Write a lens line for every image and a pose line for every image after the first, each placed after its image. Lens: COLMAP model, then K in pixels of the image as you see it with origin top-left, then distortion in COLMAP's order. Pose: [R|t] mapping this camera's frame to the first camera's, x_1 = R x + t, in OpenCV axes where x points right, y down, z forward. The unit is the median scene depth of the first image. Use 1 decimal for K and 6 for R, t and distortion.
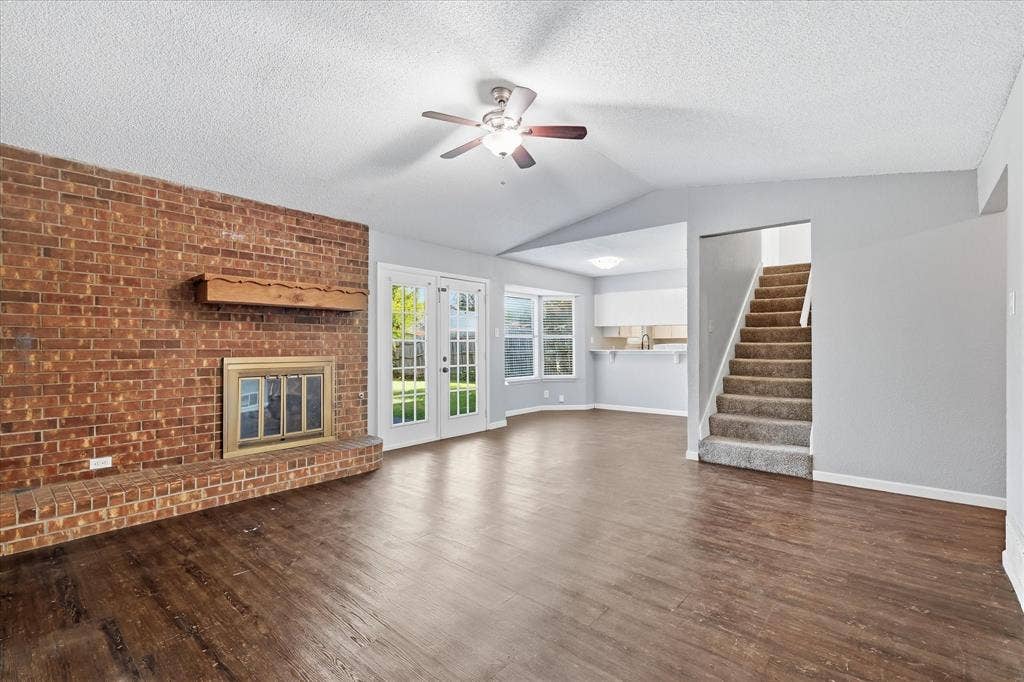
lens RADIAL K [[448.8, 0, 511.3], [0, 448.8, 344.0], [0, 0, 1]] dist [0.003656, 0.000010]
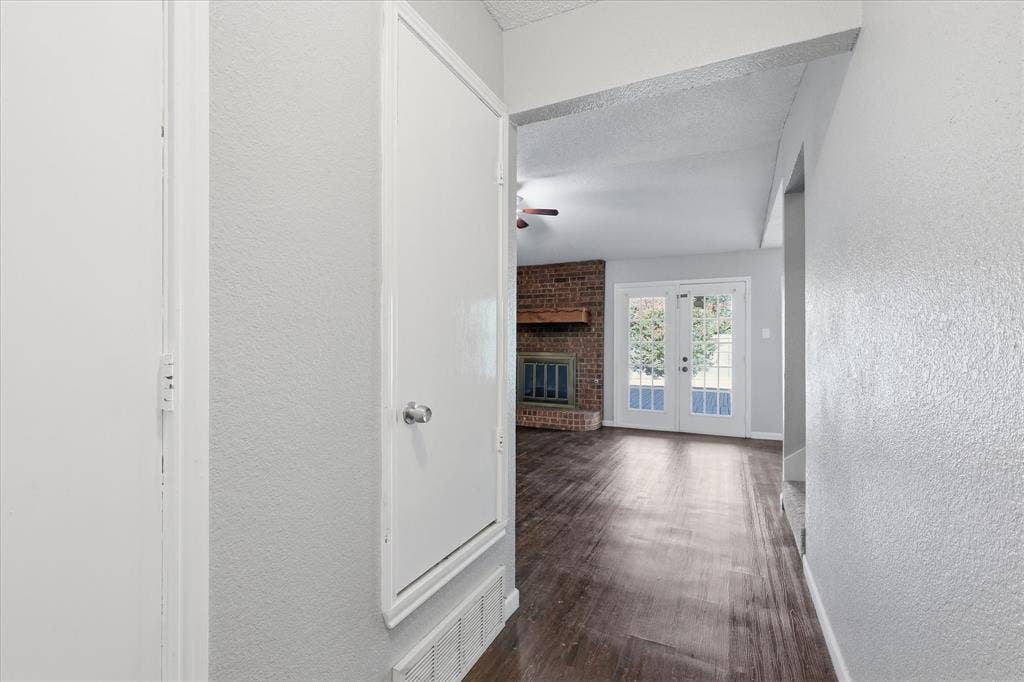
lens RADIAL K [[448.8, 0, 512.6], [0, 448.8, 343.6], [0, 0, 1]] dist [0.003656, 0.000010]
pose [[0.262767, 0.004485, -0.964849, 1.038278], [-0.000129, 0.999989, 0.004613, -0.012573], [0.964859, -0.001087, 0.262765, 0.407488]]
